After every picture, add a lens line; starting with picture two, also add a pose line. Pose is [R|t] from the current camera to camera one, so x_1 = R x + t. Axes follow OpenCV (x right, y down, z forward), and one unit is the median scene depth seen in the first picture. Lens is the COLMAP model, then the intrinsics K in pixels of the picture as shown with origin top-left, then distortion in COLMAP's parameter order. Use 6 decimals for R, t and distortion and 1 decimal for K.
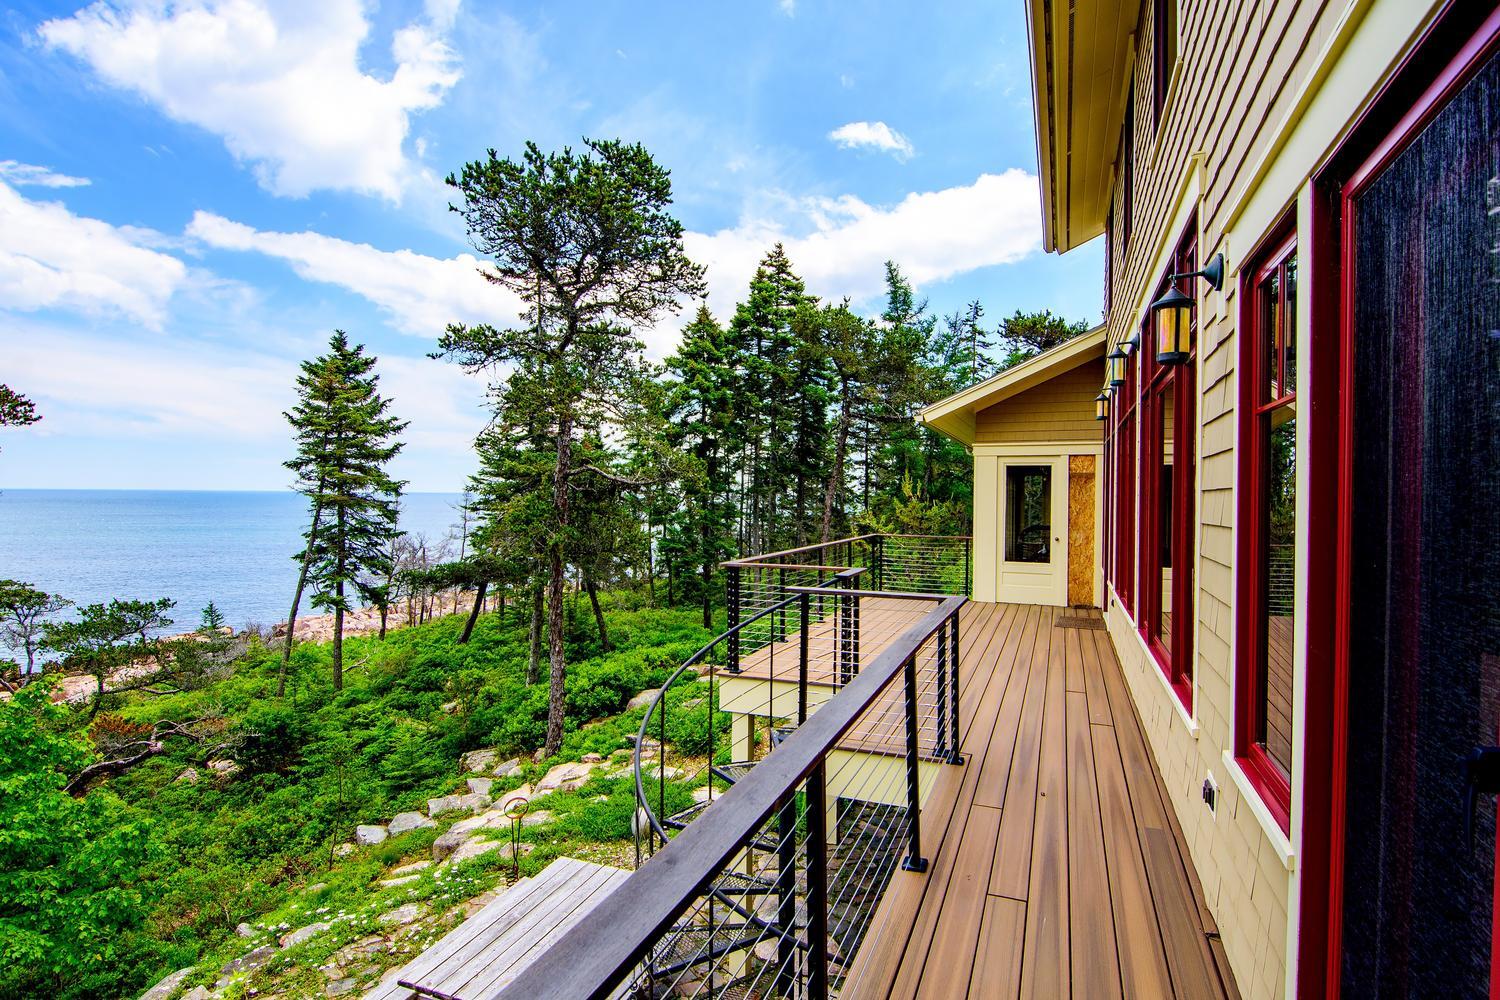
lens RADIAL K [[734.0, 0, 750.0], [0, 734.0, 500.0], [0, 0, 1]] dist [0.010328, -0.016486]
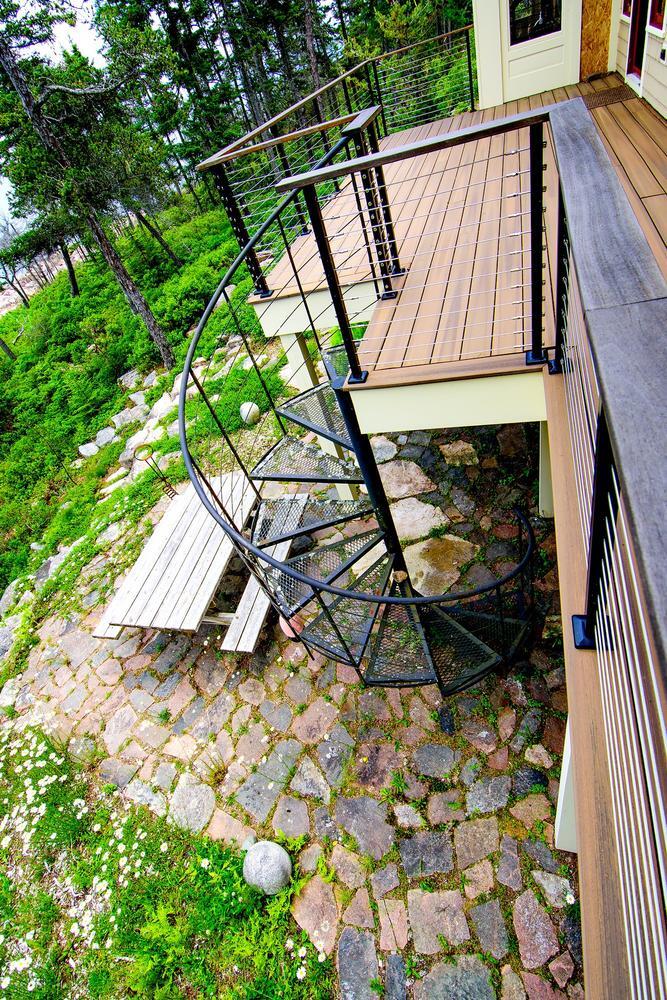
lens RADIAL K [[489.3, 0, 333.5], [0, 489.3, 500.0], [0, 0, 1]] dist [0.010328, -0.016486]
pose [[0.950224, -0.299005, -0.087584, 0.010843], [0.280436, 0.698305, 0.658579, 0.009747], [-0.135758, -0.650359, 0.747398, 0.110389]]
